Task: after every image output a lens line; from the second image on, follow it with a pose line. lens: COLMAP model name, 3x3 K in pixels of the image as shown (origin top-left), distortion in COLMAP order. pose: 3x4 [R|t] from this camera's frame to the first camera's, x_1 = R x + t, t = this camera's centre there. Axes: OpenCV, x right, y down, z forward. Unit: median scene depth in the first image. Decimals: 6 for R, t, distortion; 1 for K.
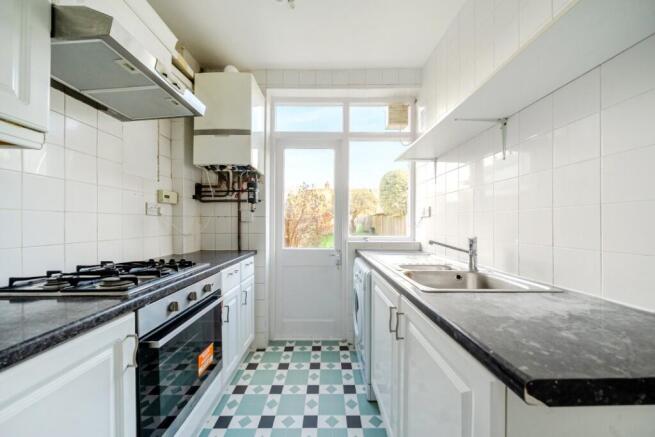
lens RADIAL K [[225.1, 0, 327.0], [0, 225.1, 222.7], [0, 0, 1]] dist [-0.005110, -0.000067]
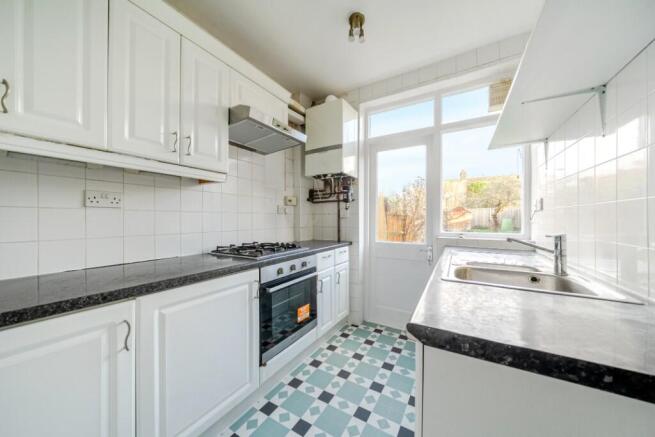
lens RADIAL K [[226.9, 0, 328.1], [0, 226.9, 217.2], [0, 0, 1]] dist [-0.000793, -0.000107]
pose [[0.856502, -0.007251, -0.516092, 0.234217], [0.004292, 0.999967, -0.006926, 0.000787], [0.516125, 0.003717, 0.856505, -0.113117]]
